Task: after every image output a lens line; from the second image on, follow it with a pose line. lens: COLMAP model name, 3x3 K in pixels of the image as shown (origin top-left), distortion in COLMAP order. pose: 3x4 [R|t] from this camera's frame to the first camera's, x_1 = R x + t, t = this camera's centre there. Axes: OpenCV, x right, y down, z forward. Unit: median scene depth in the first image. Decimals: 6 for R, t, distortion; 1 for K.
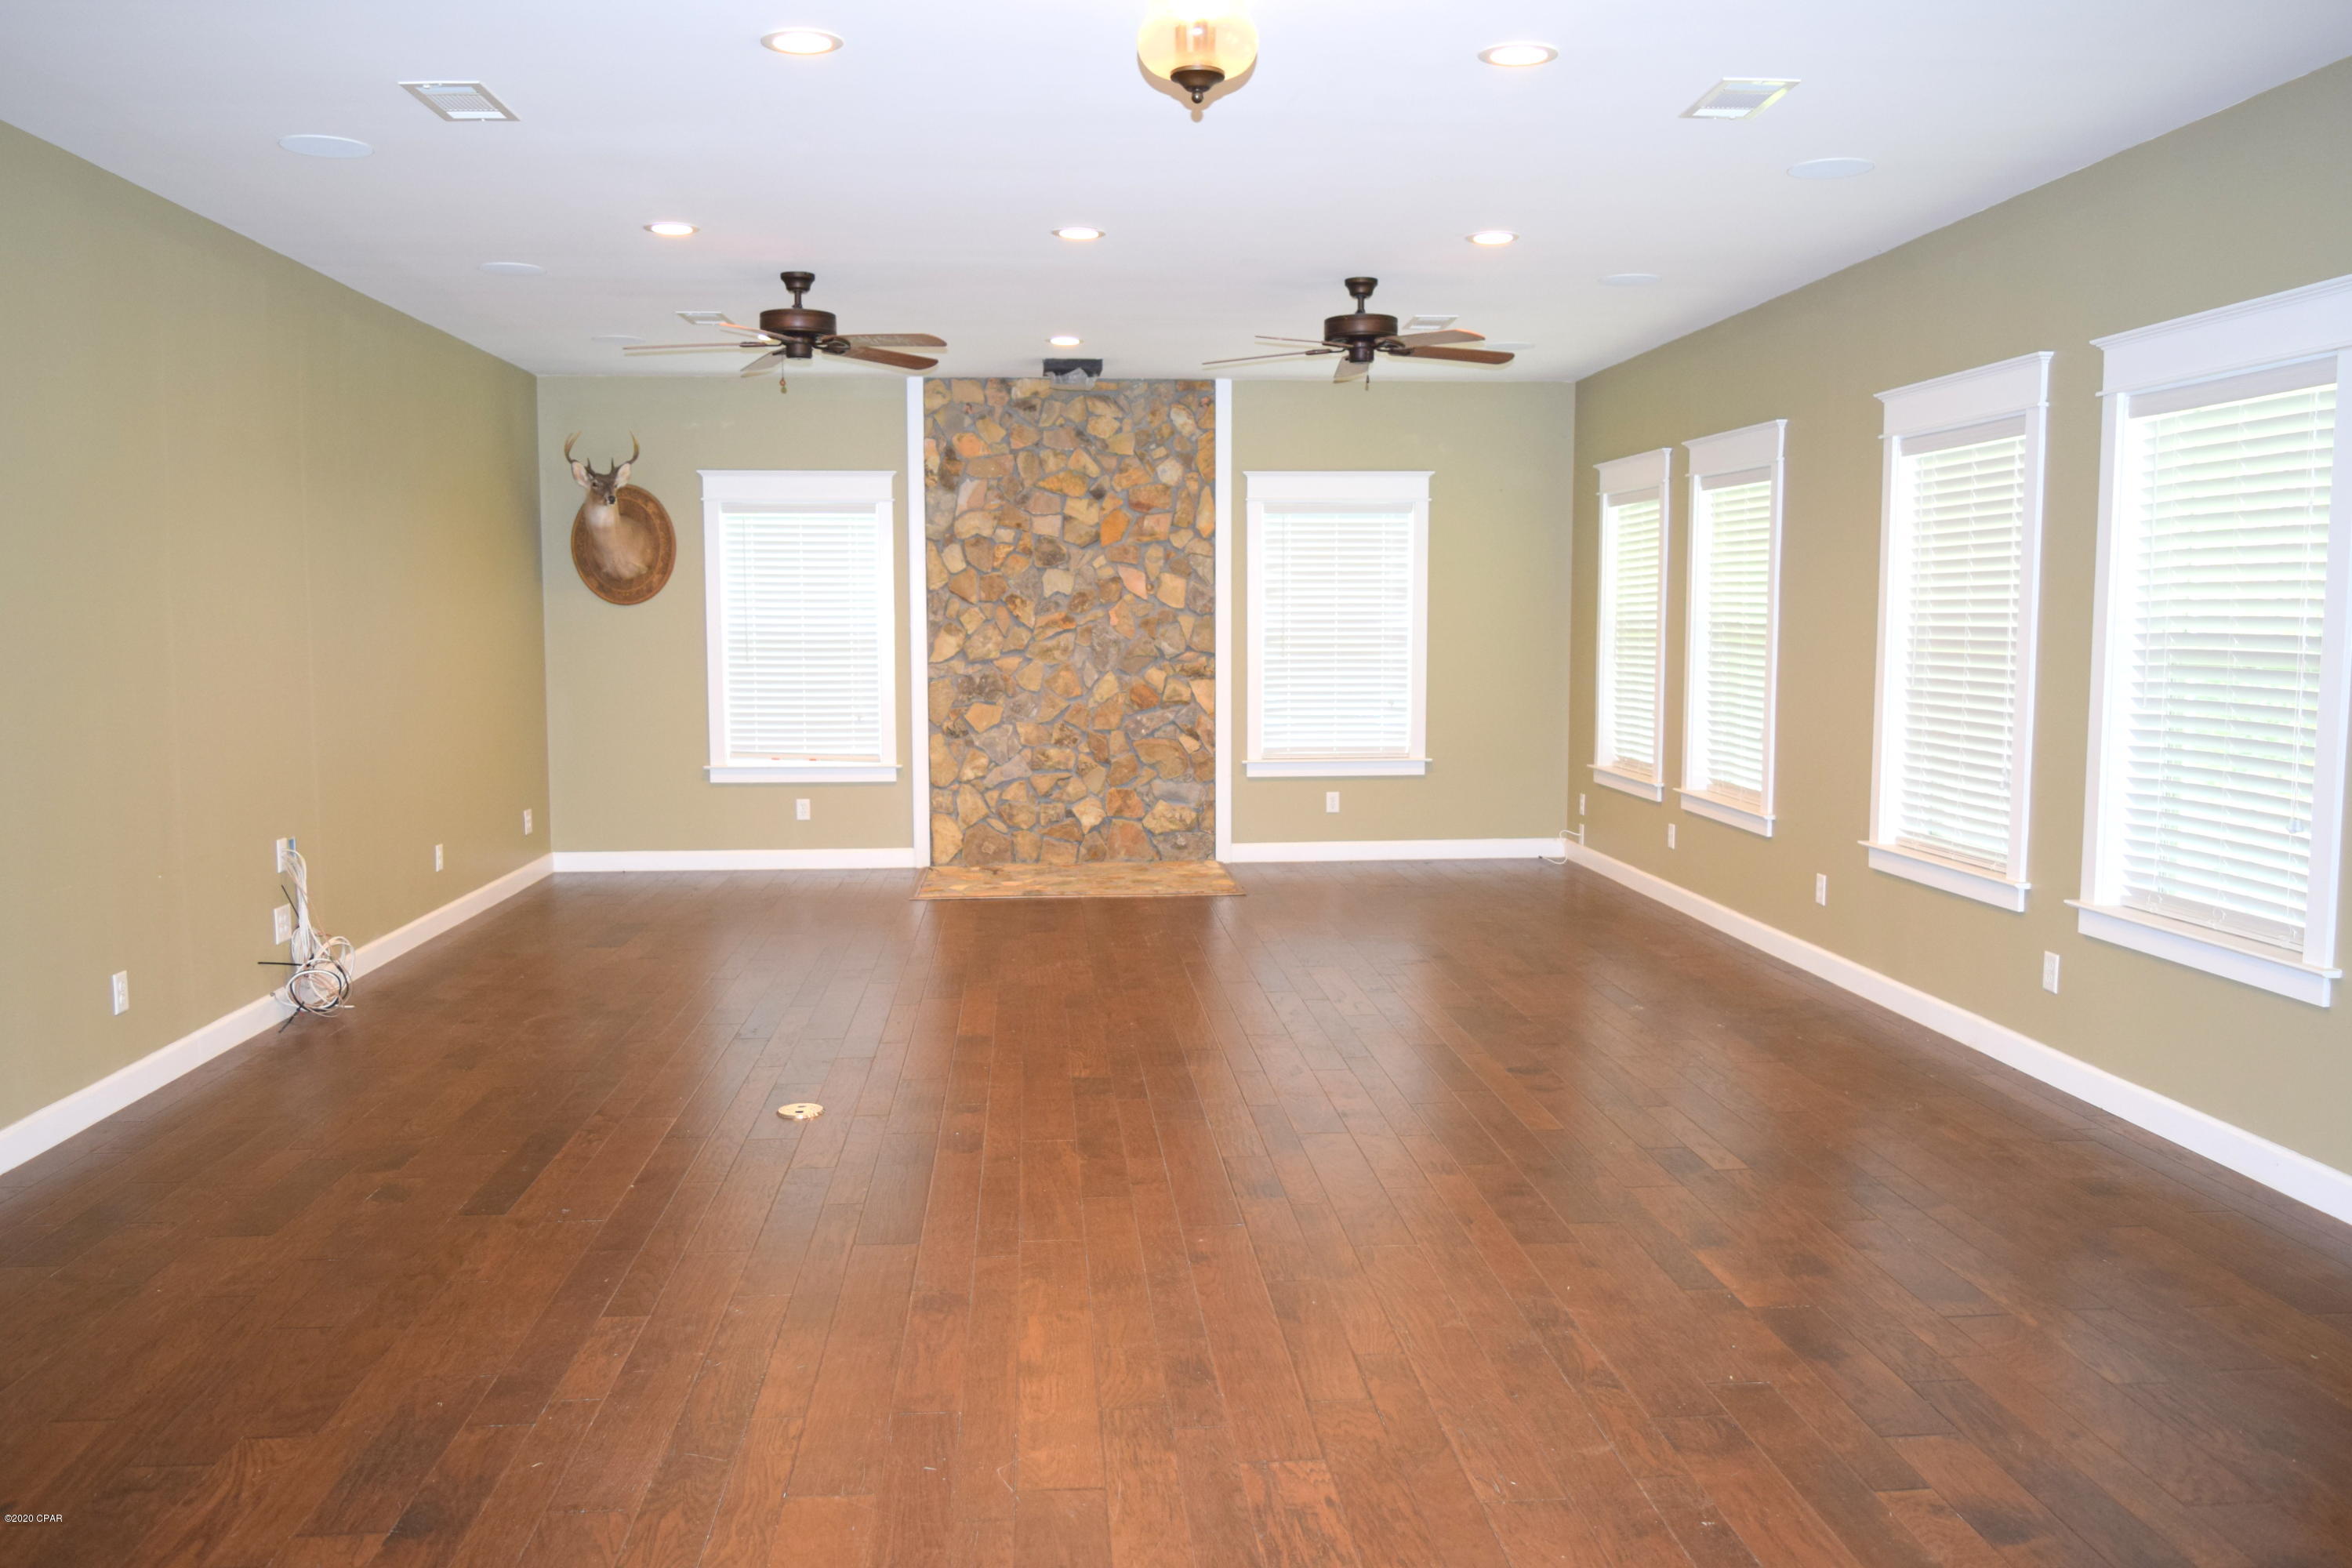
lens RADIAL K [[1882.0, 0, 1174.8], [0, 1882.0, 796.6], [0, 0, 1]] dist [-0.025137, 0.012721]
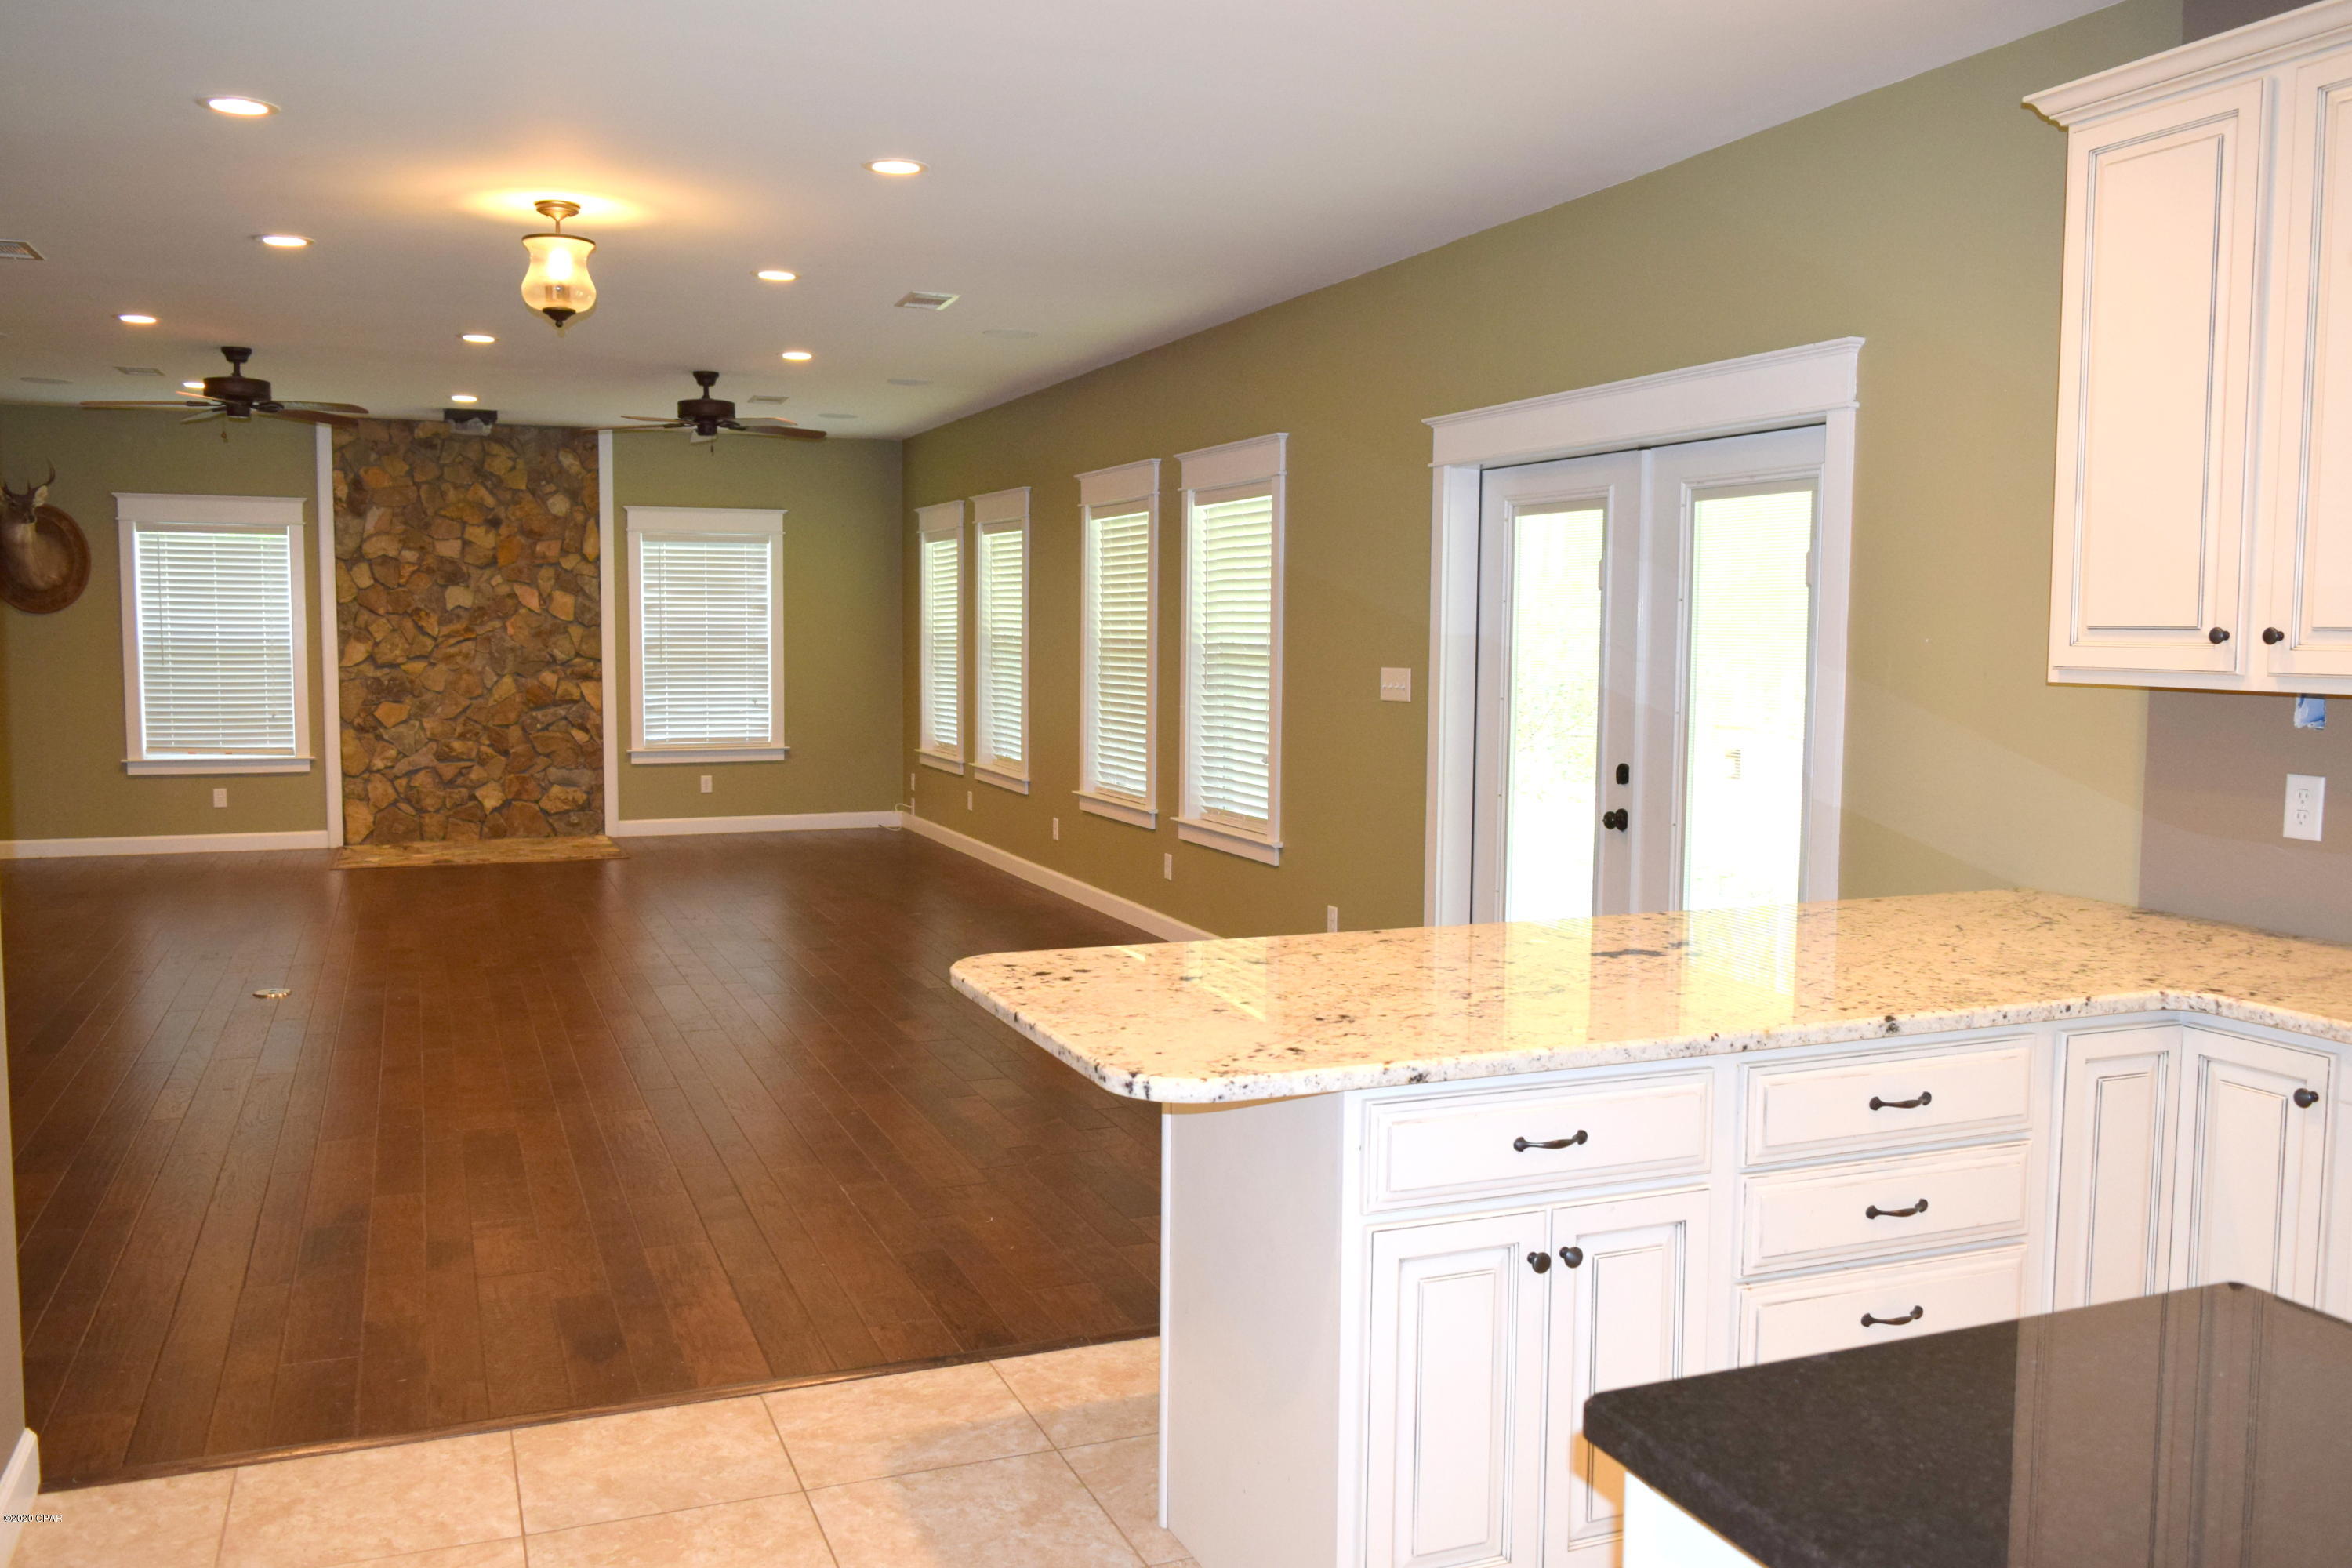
lens RADIAL K [[1882.0, 0, 1174.1], [0, 1882.0, 778.0], [0, 0, 1]] dist [-0.025137, 0.012721]
pose [[0.953205, -0.015765, 0.301912, 0.007239], [0.020700, 0.999699, -0.013152, 0.021698], [-0.301614, 0.018786, 0.953245, -0.233513]]
